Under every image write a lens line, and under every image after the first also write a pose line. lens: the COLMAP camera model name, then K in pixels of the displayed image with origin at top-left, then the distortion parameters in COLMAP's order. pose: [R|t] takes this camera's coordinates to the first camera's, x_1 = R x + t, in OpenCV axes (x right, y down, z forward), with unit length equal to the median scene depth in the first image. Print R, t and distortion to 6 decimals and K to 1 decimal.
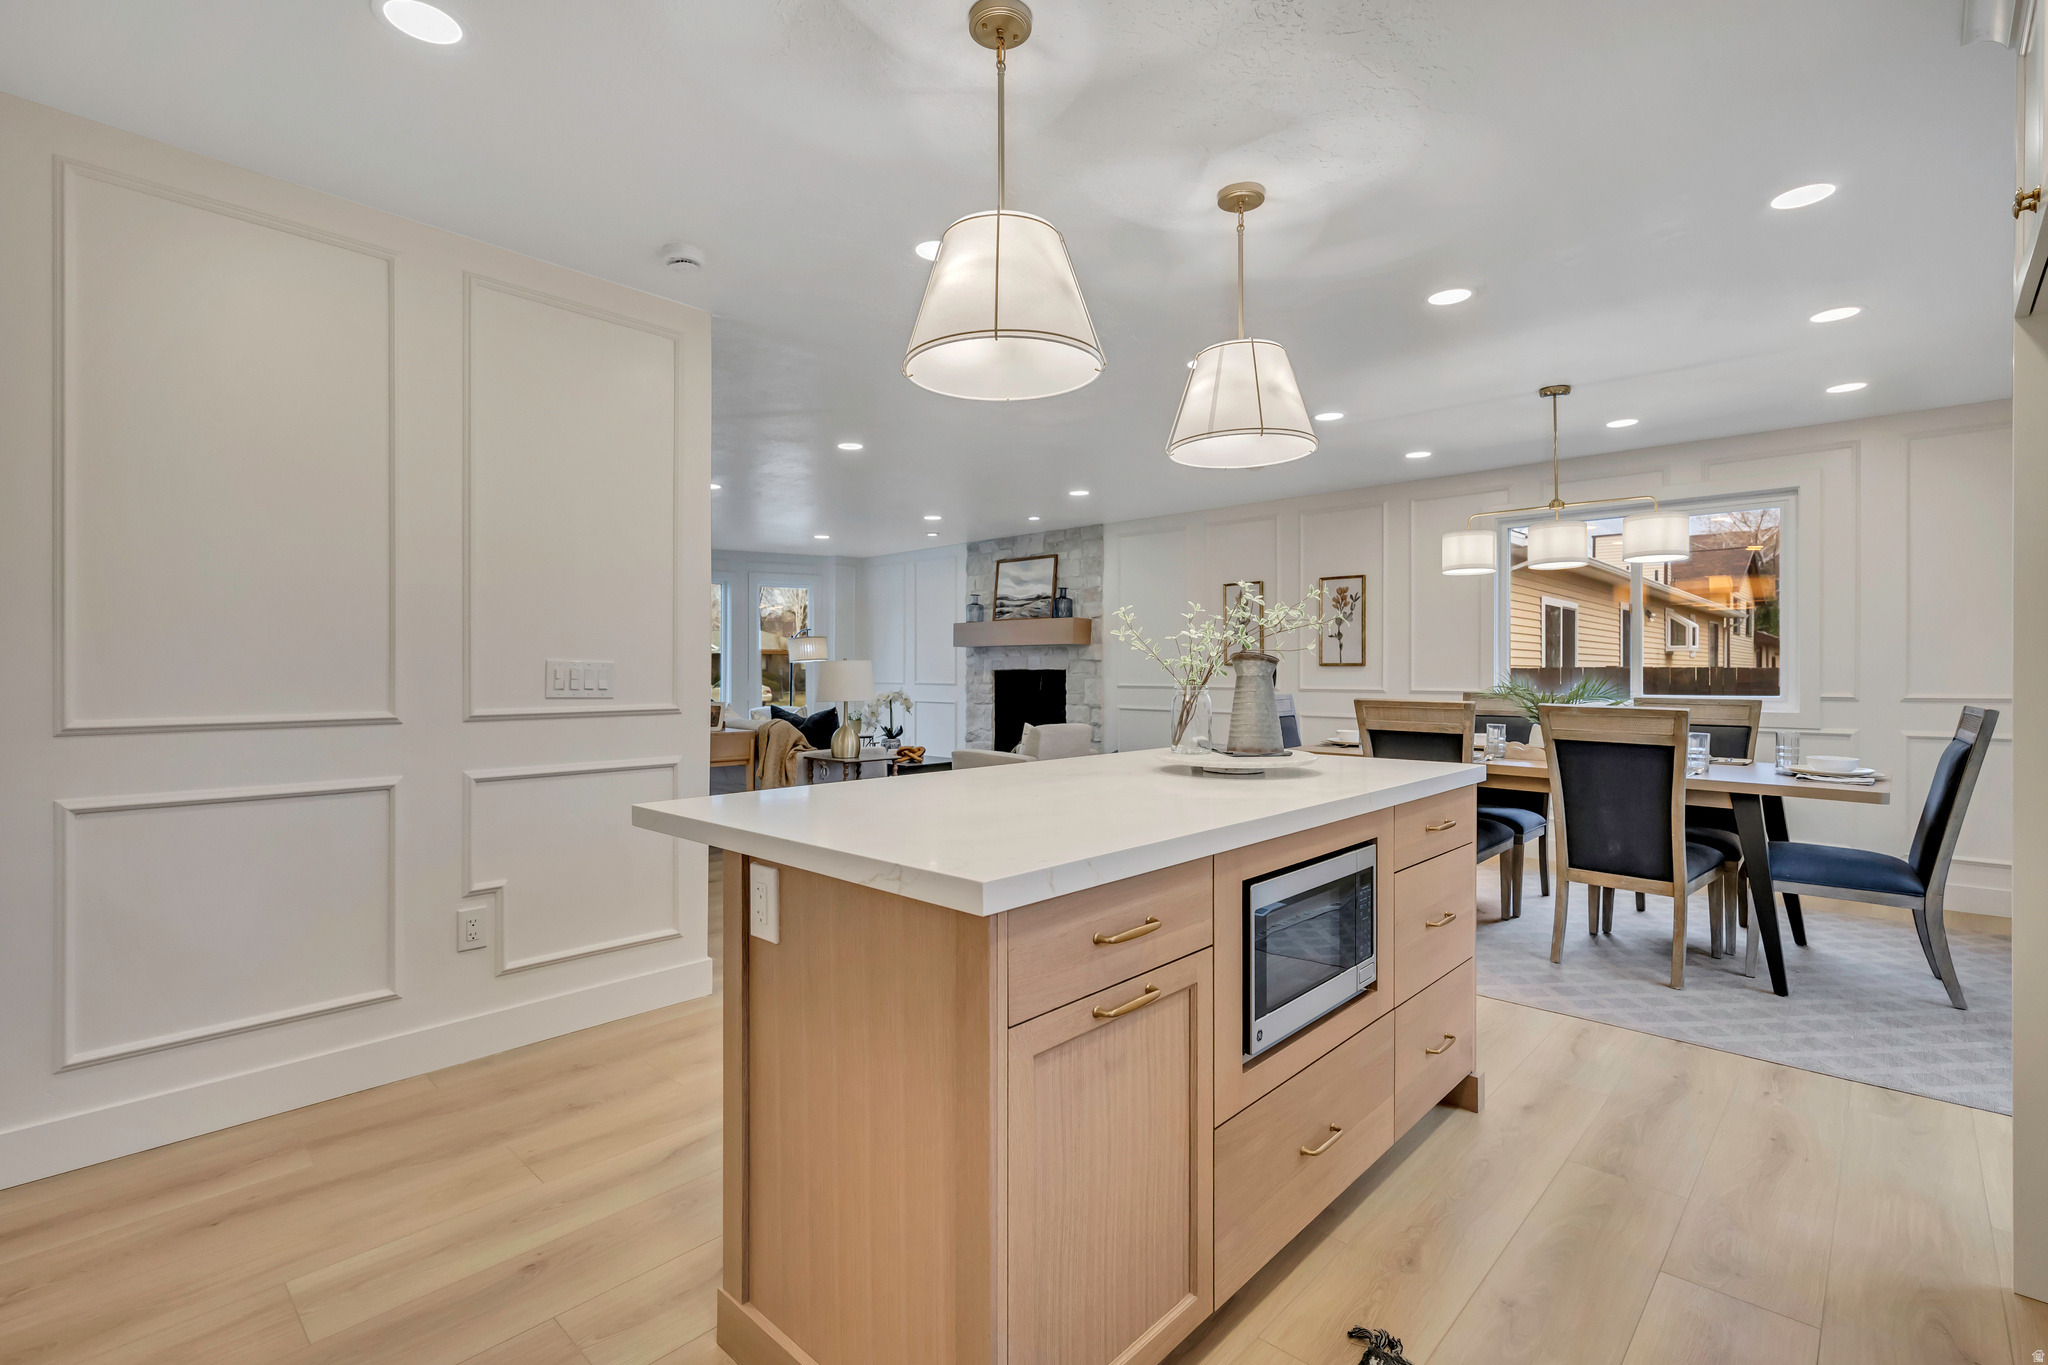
lens RADIAL K [[935.9, 0, 1023.9], [0, 935.9, 678.0], [0, 0, 1]] dist [-0.000145, -0.000394]
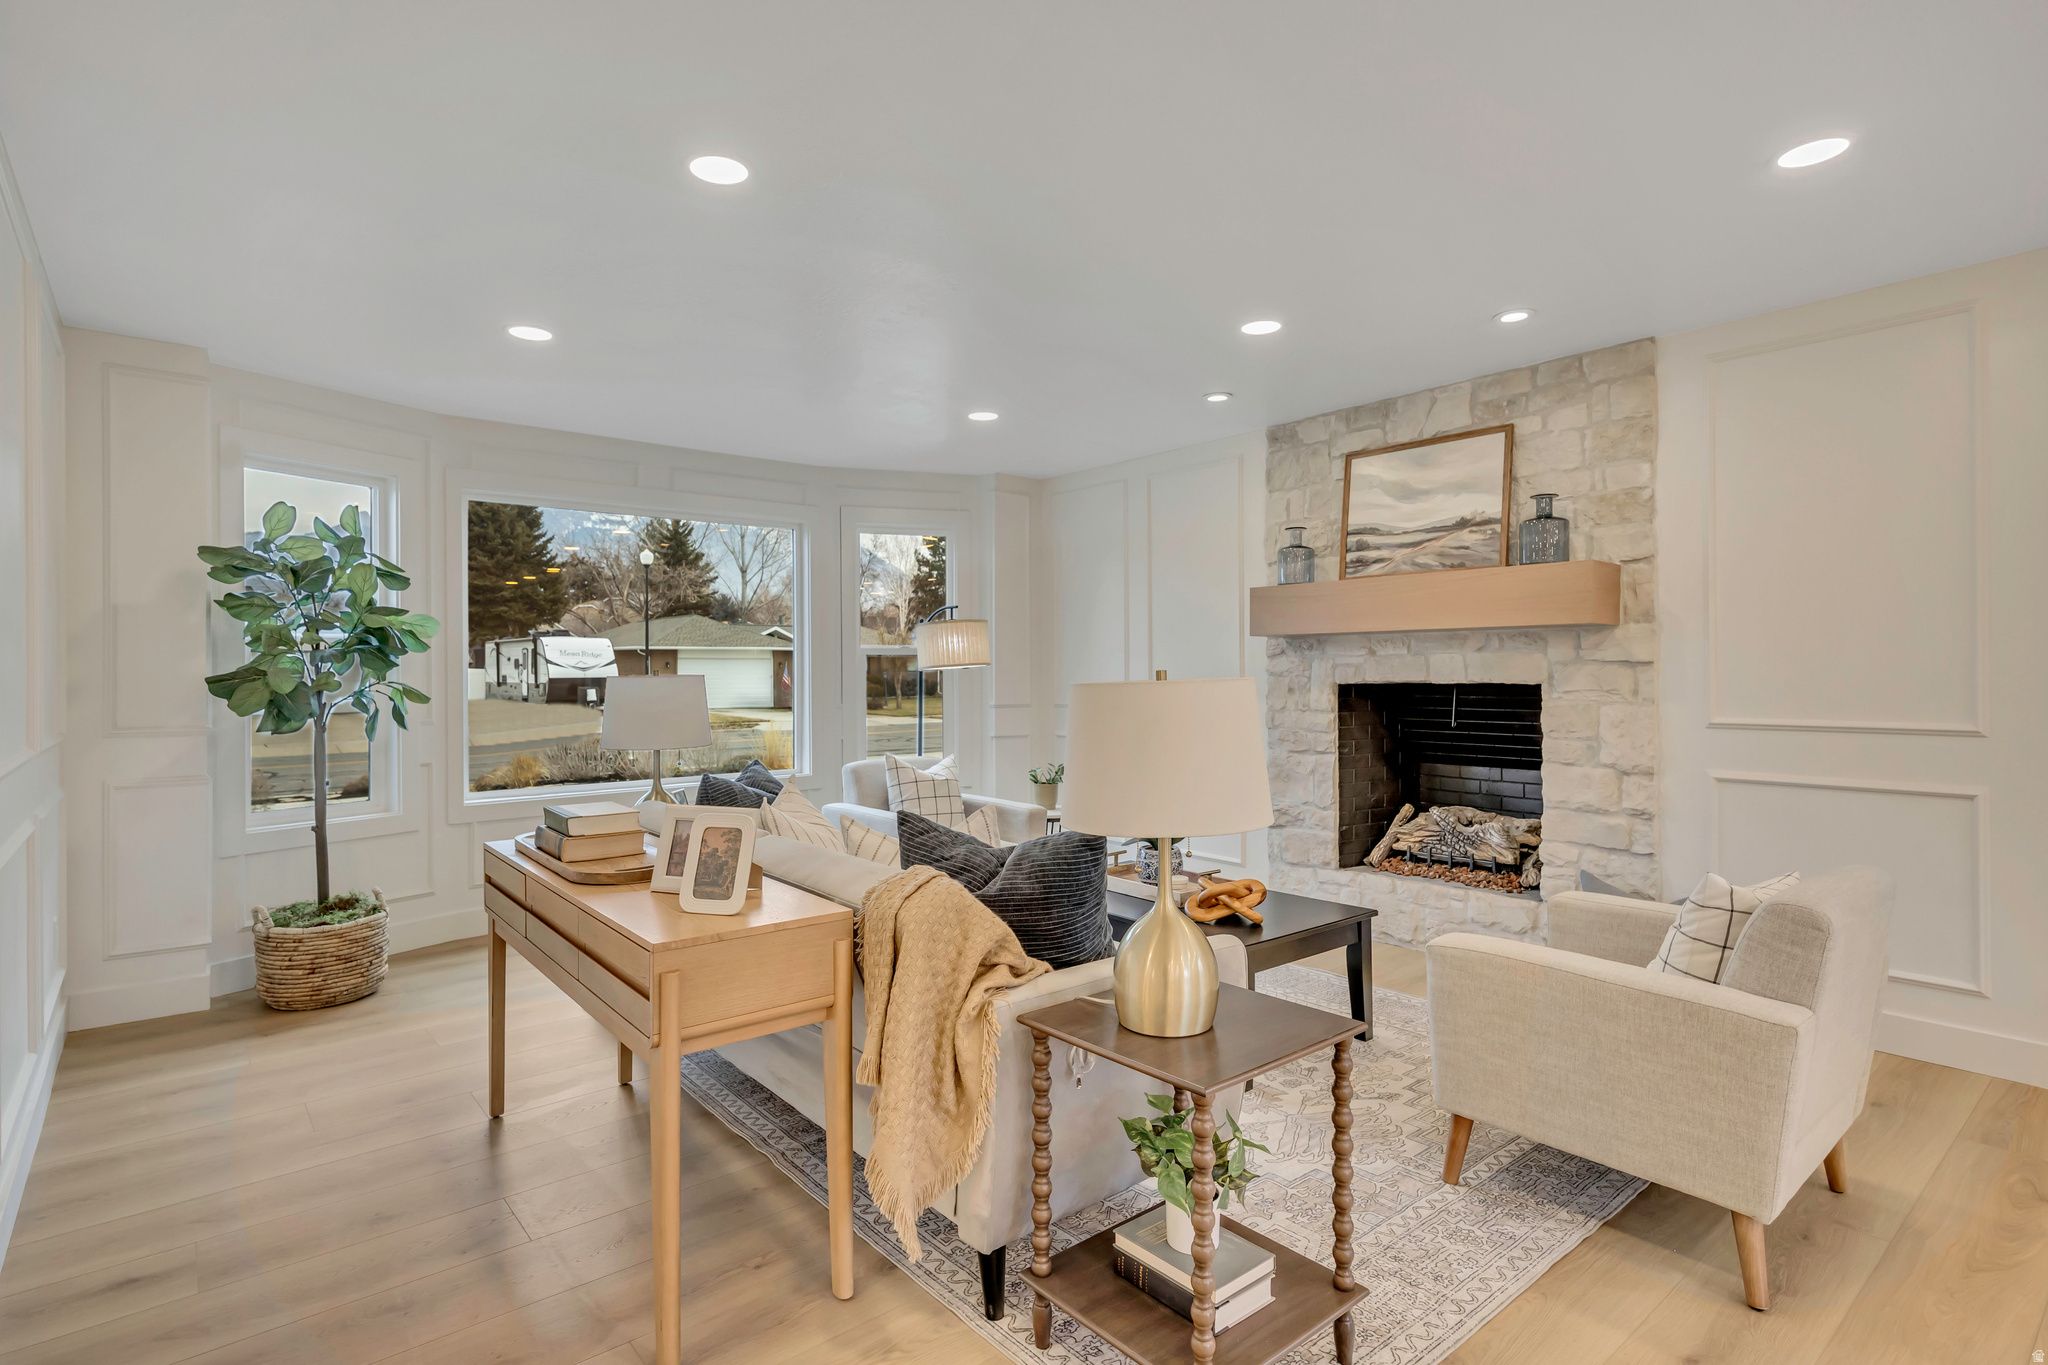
lens RADIAL K [[1018.1, 0, 1023.0], [0, 1018.1, 685.1], [0, 0, 1]] dist [-0.001086, -0.000205]
pose [[0.993108, -0.008975, -0.116856, -0.138648], [0.009995, 0.999917, 0.008149, -0.014256], [0.116773, -0.009261, 0.993115, 0.488050]]
